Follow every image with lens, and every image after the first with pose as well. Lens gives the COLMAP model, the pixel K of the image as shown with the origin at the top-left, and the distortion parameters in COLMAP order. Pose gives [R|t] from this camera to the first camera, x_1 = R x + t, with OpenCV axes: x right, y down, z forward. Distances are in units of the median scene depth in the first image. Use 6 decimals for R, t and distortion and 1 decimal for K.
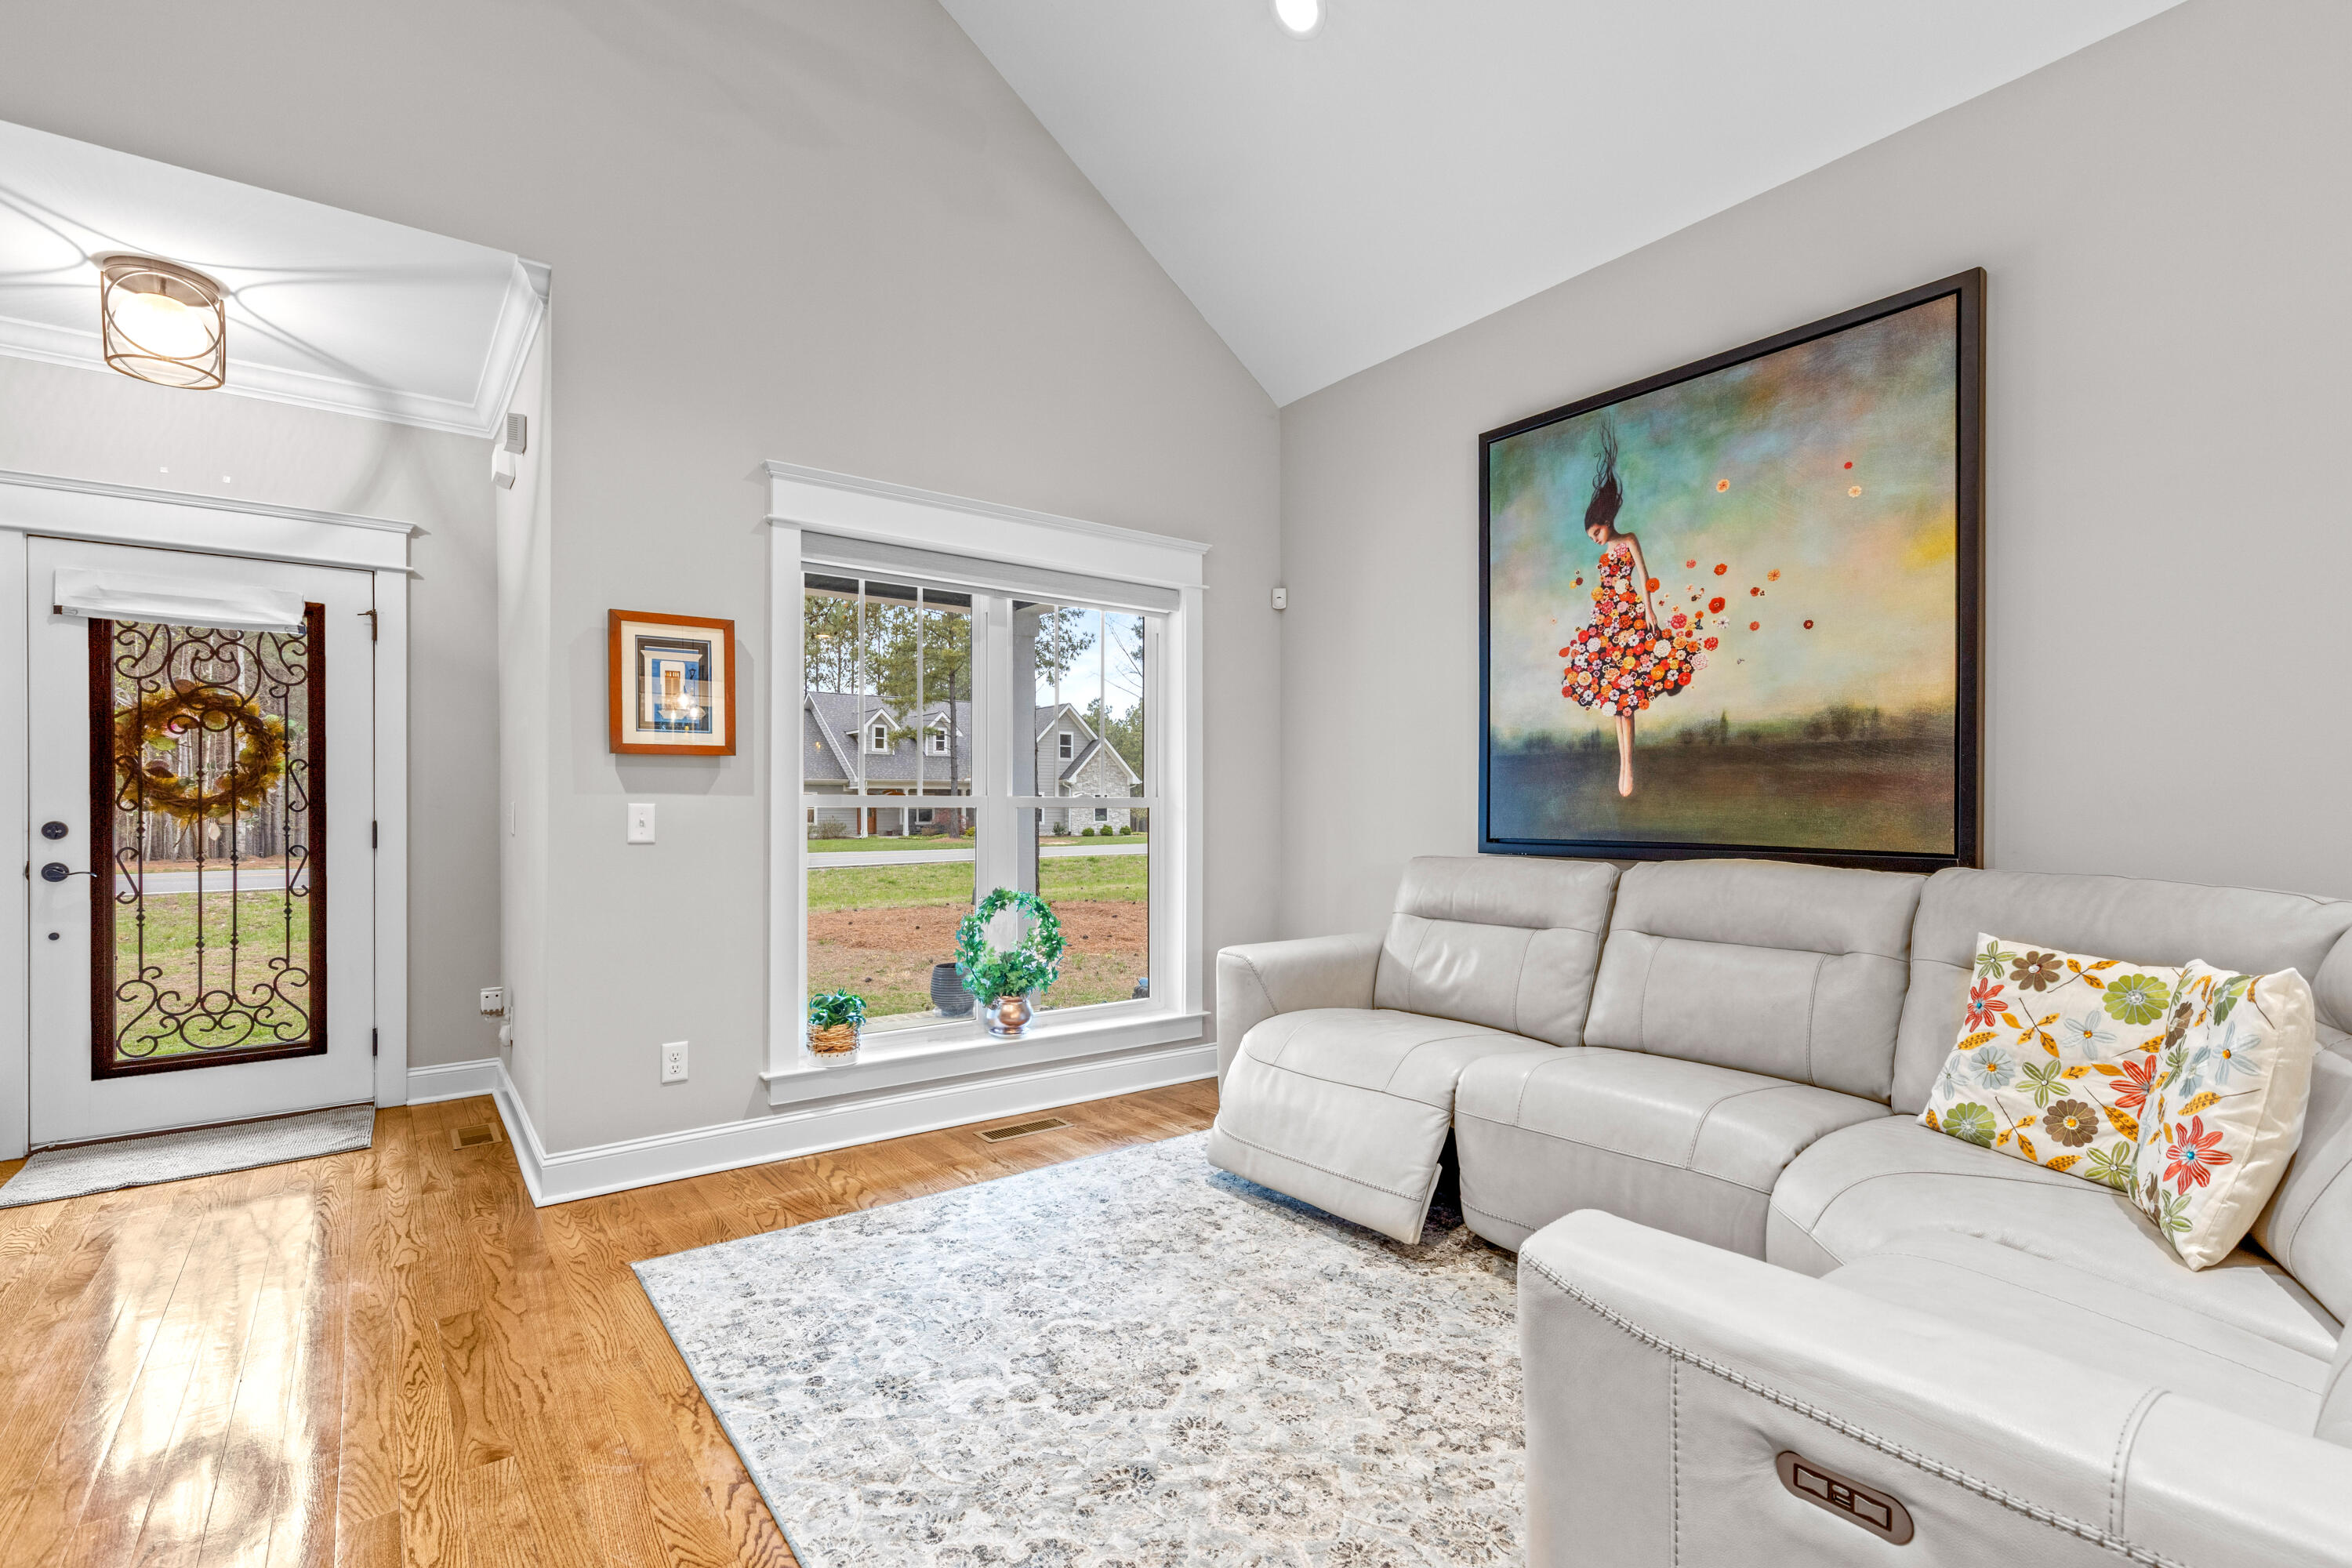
lens RADIAL K [[1080.2, 0, 1187.1], [0, 1080.2, 806.9], [0, 0, 1]] dist [0.007944, -0.001475]
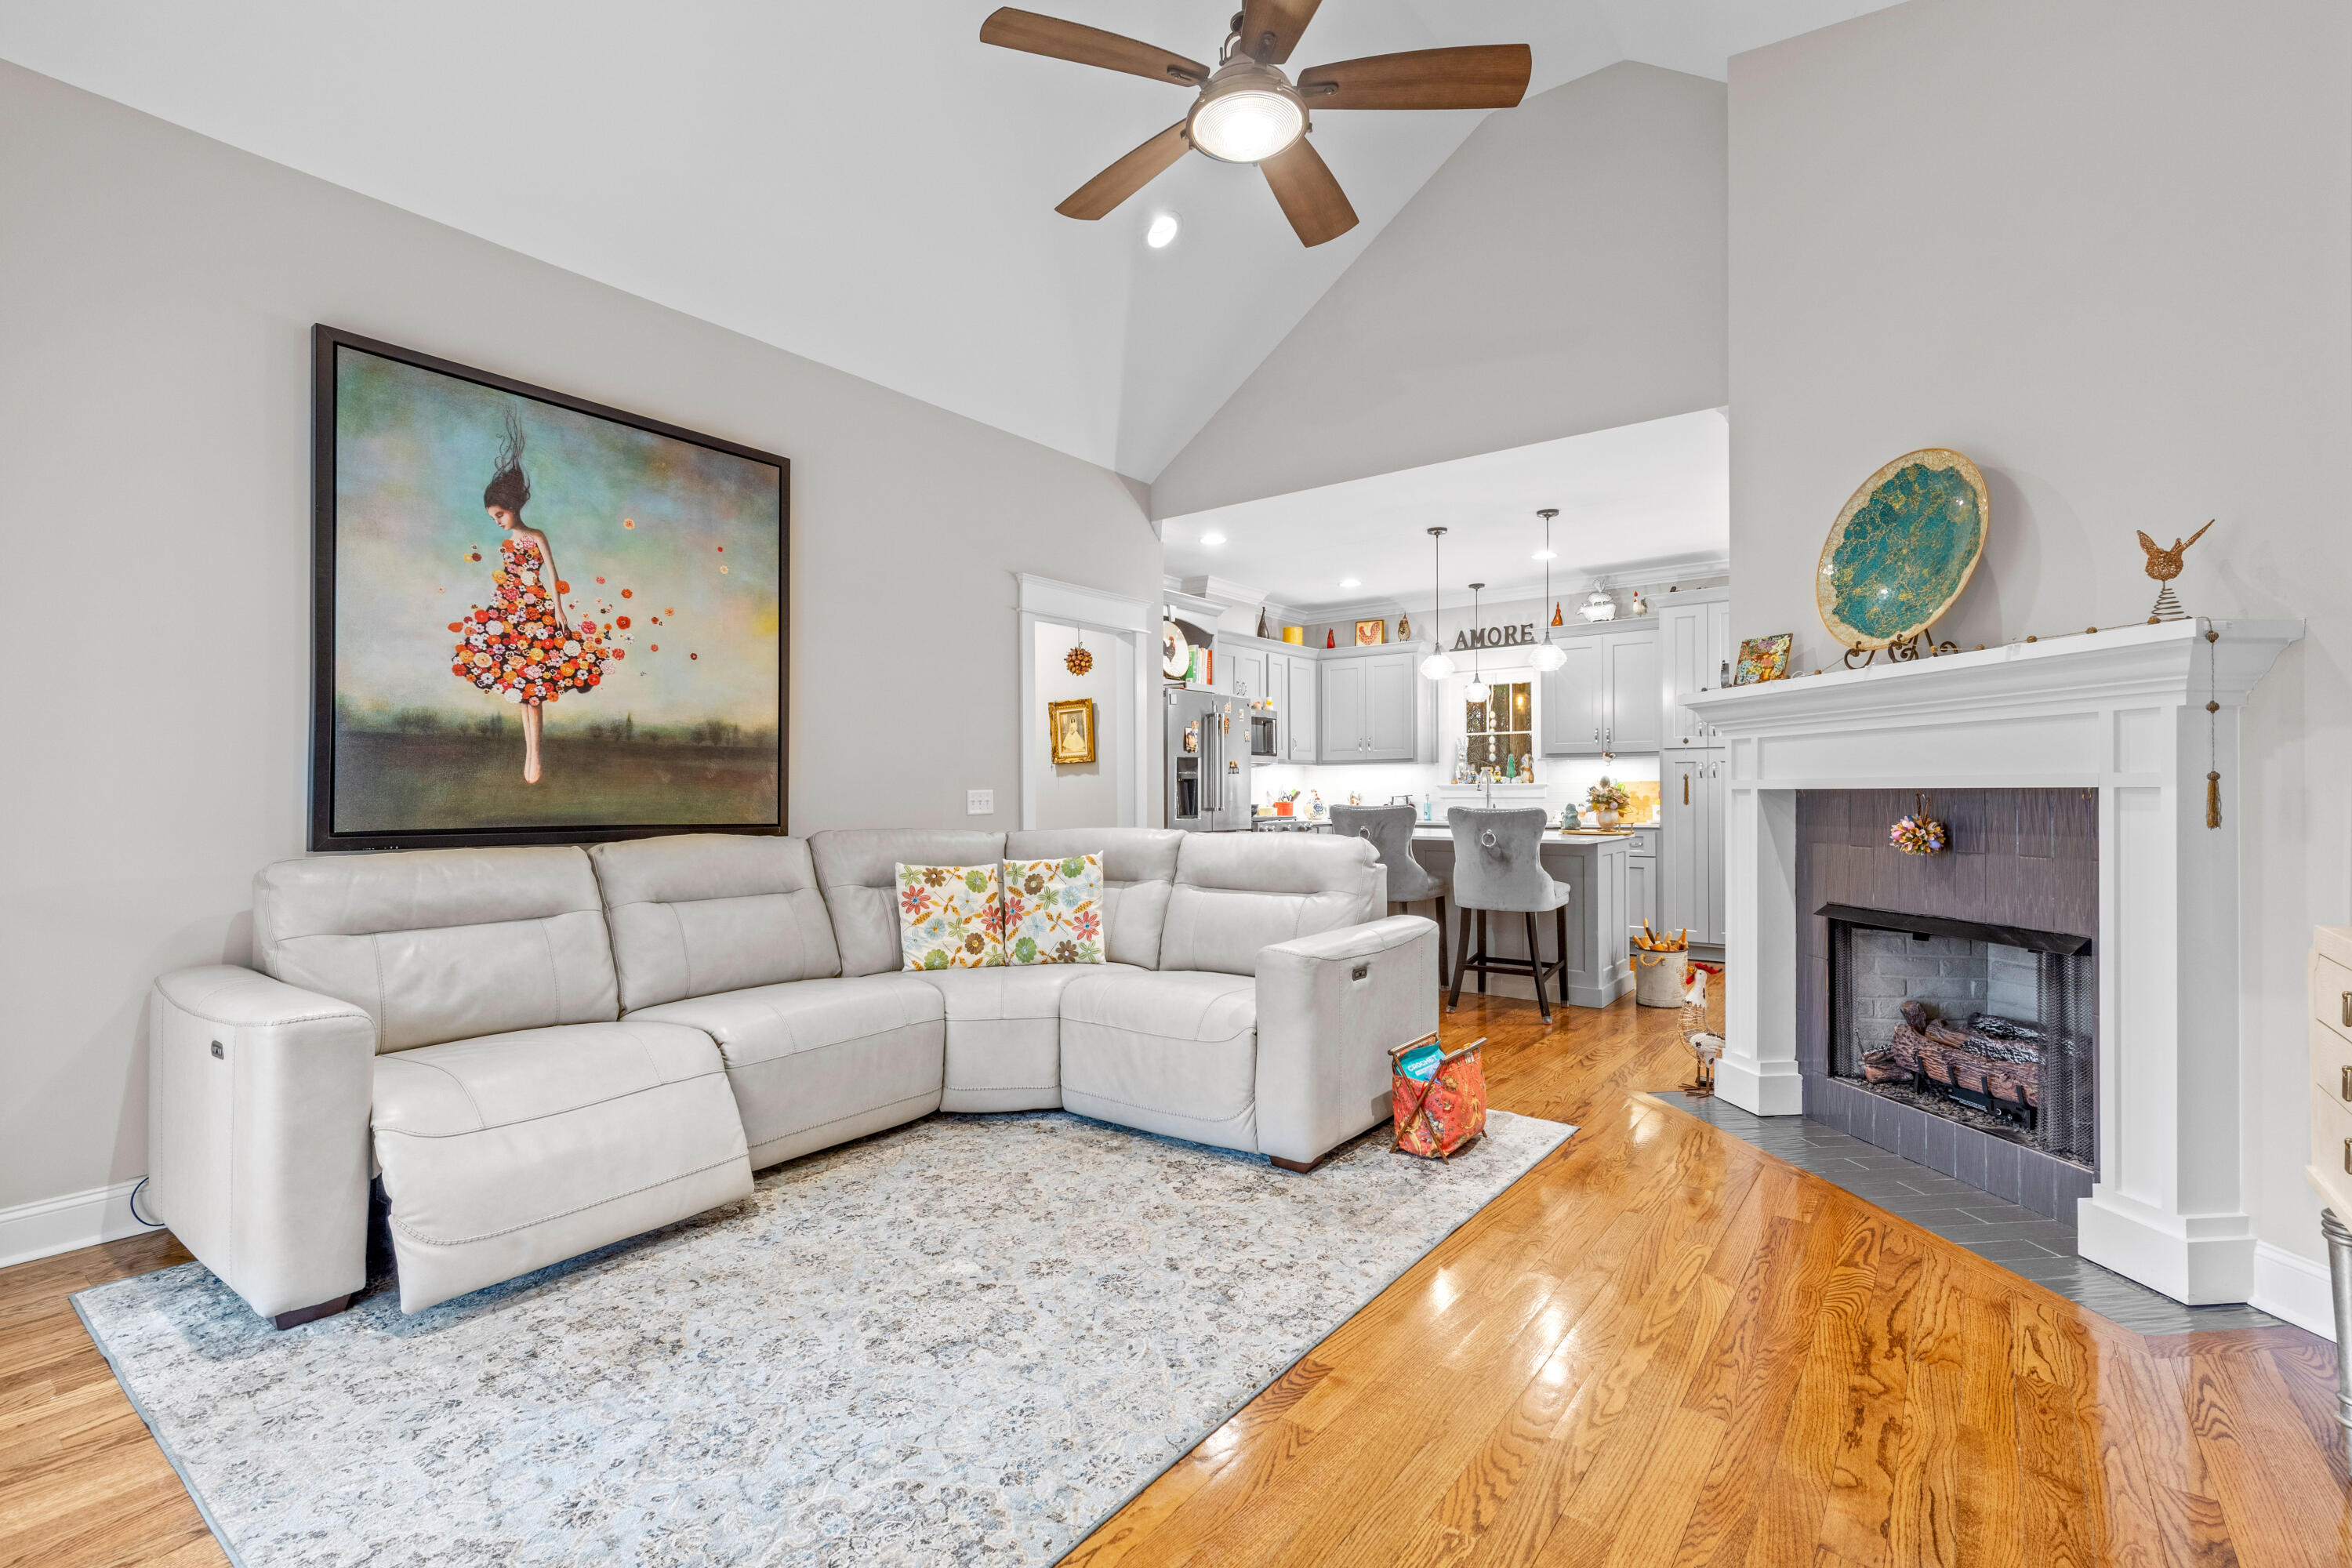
lens RADIAL K [[1057.9, 0, 1165.7], [0, 1057.9, 781.3], [0, 0, 1]] dist [0.003918, 0.000131]
pose [[-0.268181, 0.012584, 0.963286, -0.709836], [0.000585, 0.999917, -0.012899, 0.001888], [-0.963368, -0.002896, -0.268166, 0.671856]]
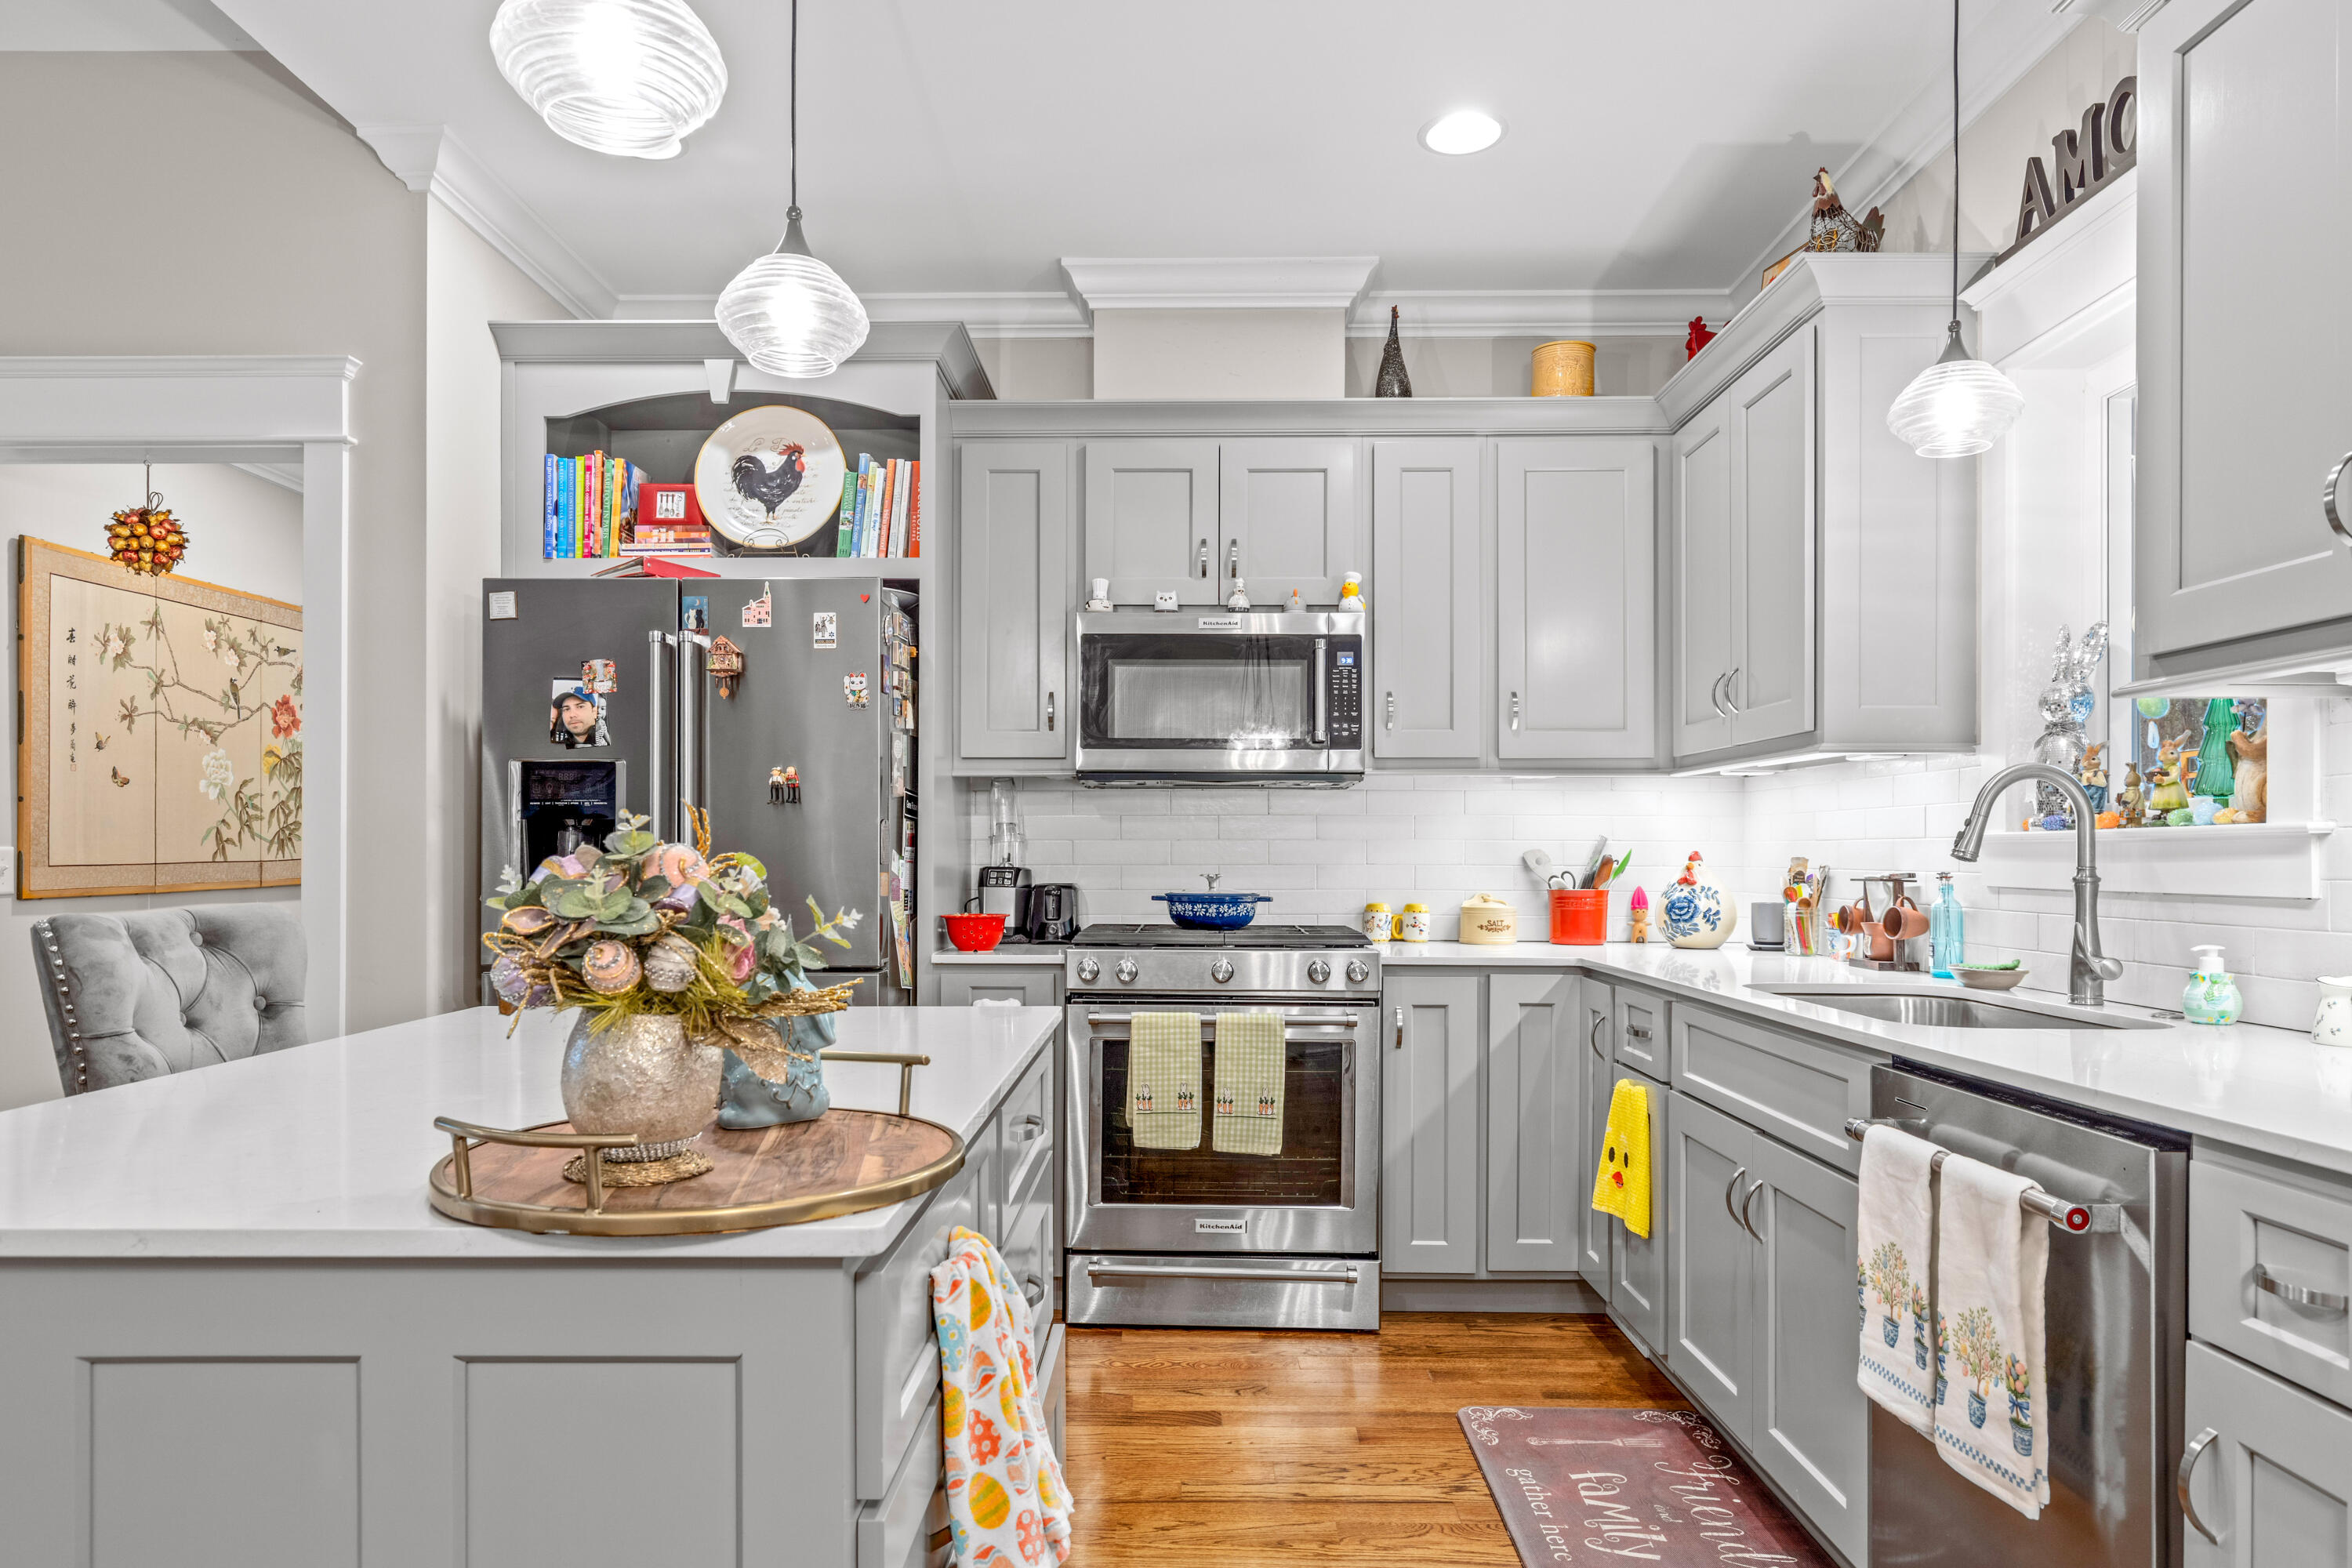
lens RADIAL K [[1466.4, 0, 1167.6], [0, 1466.4, 848.2], [0, 0, 1]] dist [0.004552, 0.001084]
pose [[0.610917, 0.005444, 0.791676, 0.546046], [-0.006424, 0.999978, -0.001919, -0.008474], [-0.791668, -0.003914, 0.610938, -0.731553]]
